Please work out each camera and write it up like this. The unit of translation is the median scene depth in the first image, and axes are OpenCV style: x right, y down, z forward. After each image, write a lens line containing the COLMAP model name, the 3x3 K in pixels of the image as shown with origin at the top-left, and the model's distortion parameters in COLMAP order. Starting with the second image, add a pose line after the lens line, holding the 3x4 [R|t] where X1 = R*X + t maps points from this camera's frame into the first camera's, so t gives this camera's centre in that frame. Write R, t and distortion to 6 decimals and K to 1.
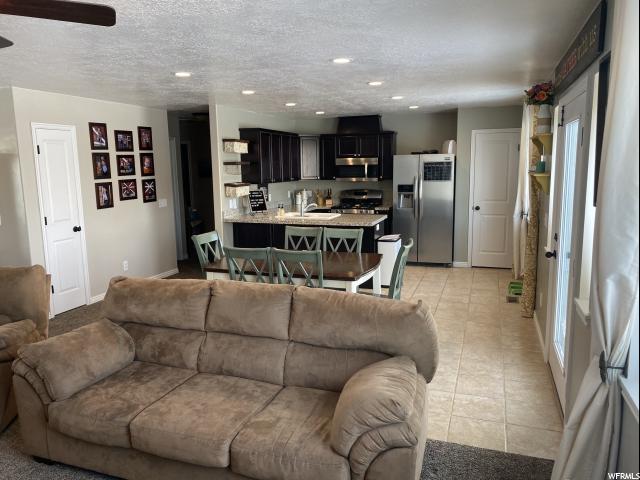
lens RADIAL K [[486.1, 0, 320.0], [0, 486.1, 240.0], [0, 0, 1]] dist [0.081218, -0.138662]
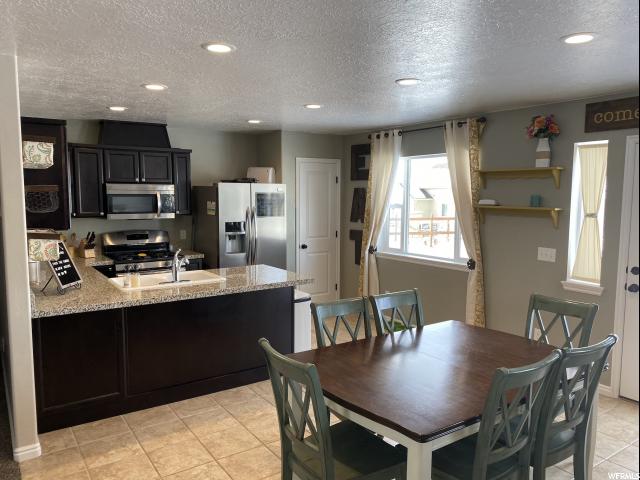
lens RADIAL K [[486.1, 0, 320.0], [0, 486.1, 240.0], [0, 0, 1]] dist [0.081218, -0.138662]
pose [[0.588861, -0.060646, 0.805956, -0.417002], [0.110813, 0.993822, -0.006182, -0.078675], [-0.800602, 0.092951, 0.591944, 0.531948]]
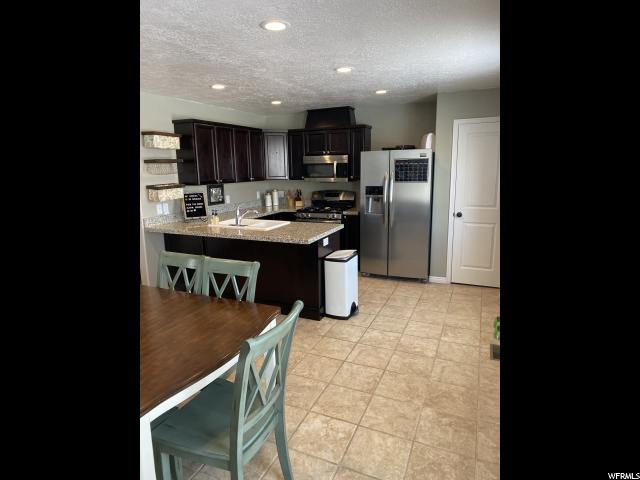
lens RADIAL K [[368.6, 0, 320.0], [0, 368.6, 236.8], [0, 0, 1]] dist [0.042672, -0.000239]
pose [[0.996334, 0.013166, -0.084525, 0.160628], [-0.009771, 0.999134, 0.040457, -0.058826], [0.084984, -0.039483, 0.995600, 0.403097]]
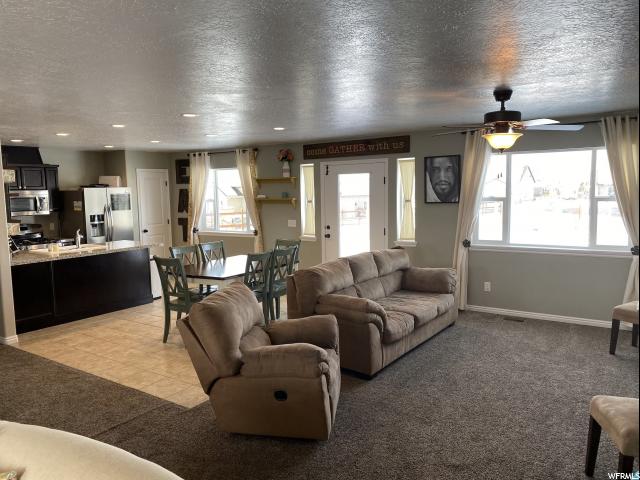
lens RADIAL K [[486.1, 0, 320.0], [0, 486.1, 240.0], [0, 0, 1]] dist [0.081218, -0.138662]
pose [[0.252046, -0.091378, 0.963391, -0.887922], [0.164583, 0.985076, 0.050376, -0.037344], [-0.953617, 0.145861, 0.263324, 0.290065]]
